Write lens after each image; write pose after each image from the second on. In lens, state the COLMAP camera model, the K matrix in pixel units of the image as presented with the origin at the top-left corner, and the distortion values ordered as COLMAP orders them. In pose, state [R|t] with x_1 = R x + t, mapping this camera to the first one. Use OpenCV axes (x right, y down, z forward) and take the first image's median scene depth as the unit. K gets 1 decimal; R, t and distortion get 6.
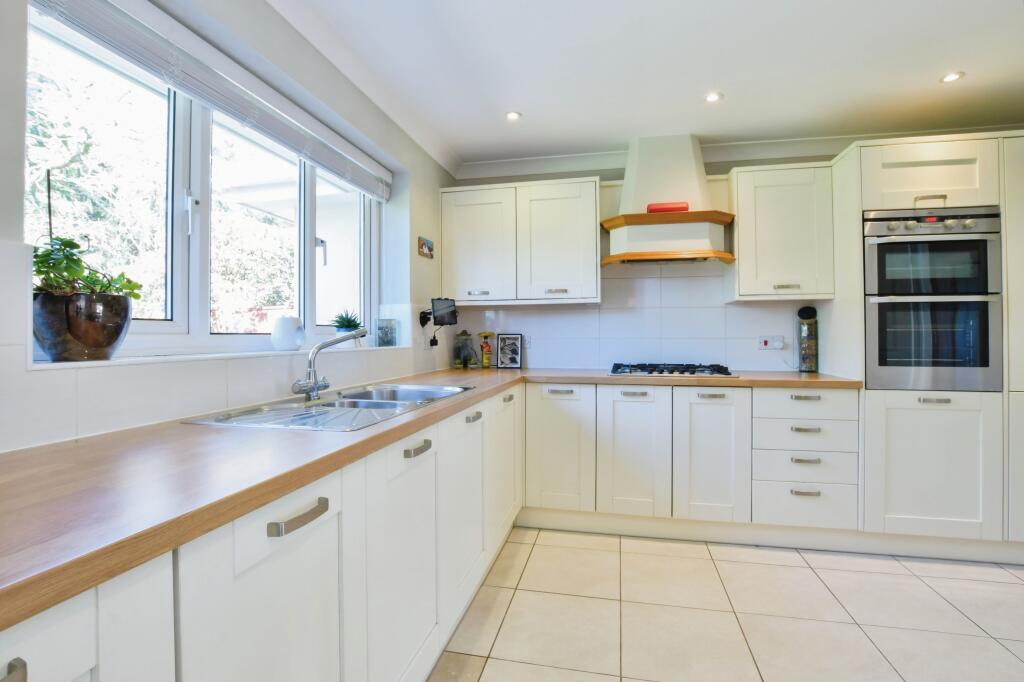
lens RADIAL K [[451.6, 0, 514.2], [0, 451.6, 322.0], [0, 0, 1]] dist [-0.000839, -0.000156]
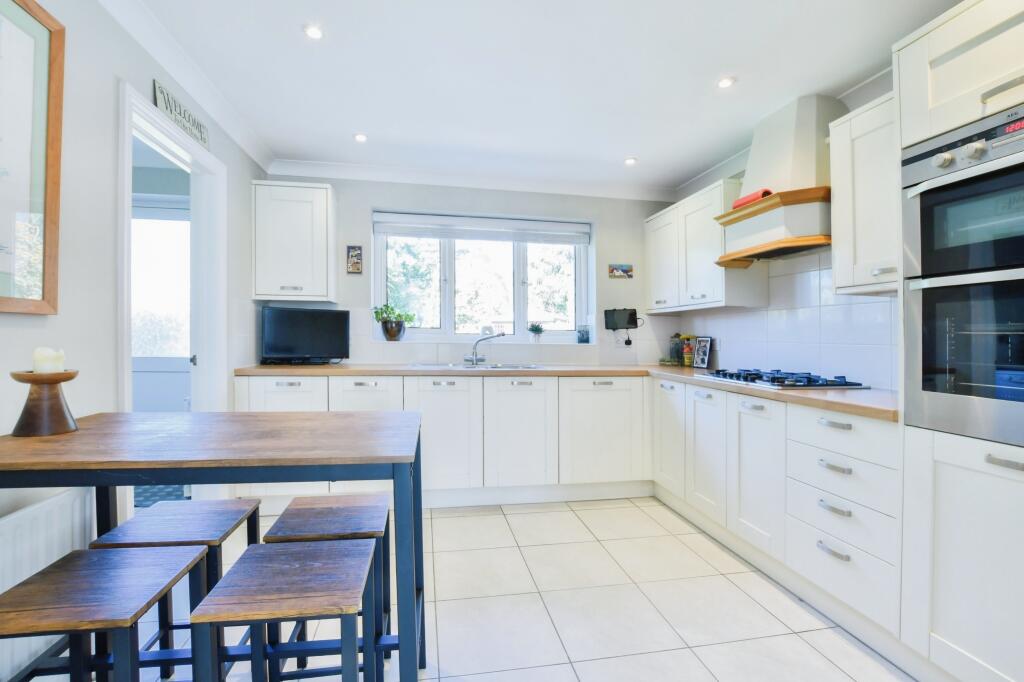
lens RADIAL K [[466.4, 0, 506.5], [0, 466.4, 329.5], [0, 0, 1]] dist [-0.002263, 0.000000]
pose [[0.359470, -0.005509, -0.933141, 1.109999], [0.013576, 0.999908, -0.000673, 0.005524], [0.933058, -0.012427, 0.359511, 0.211841]]
